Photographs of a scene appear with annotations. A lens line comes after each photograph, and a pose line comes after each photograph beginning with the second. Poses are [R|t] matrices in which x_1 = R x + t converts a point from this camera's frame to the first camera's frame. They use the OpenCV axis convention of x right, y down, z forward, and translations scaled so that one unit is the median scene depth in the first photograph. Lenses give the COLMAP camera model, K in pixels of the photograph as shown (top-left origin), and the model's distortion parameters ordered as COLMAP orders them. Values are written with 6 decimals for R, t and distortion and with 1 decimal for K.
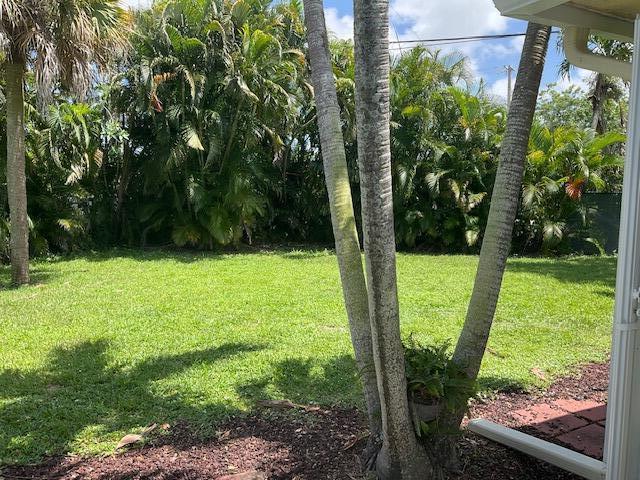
lens RADIAL K [[533.3, 0, 320.0], [0, 533.3, 240.0], [0, 0, 1]] dist [0.114232, -0.231082]
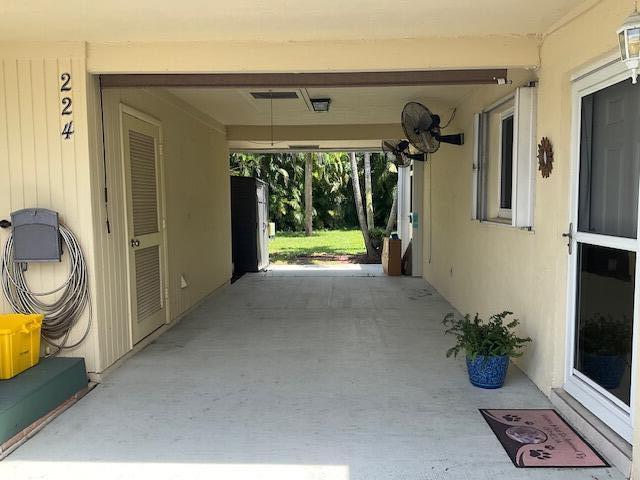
lens RADIAL K [[533.3, 0, 320.0], [0, 533.3, 240.0], [0, 0, 1]] dist [0.114232, -0.231082]
pose [[0.885766, 0.019521, -0.463721, 0.390858], [-0.018081, 0.999808, 0.007551, 0.055829], [0.463780, 0.001696, 0.885949, -0.727956]]
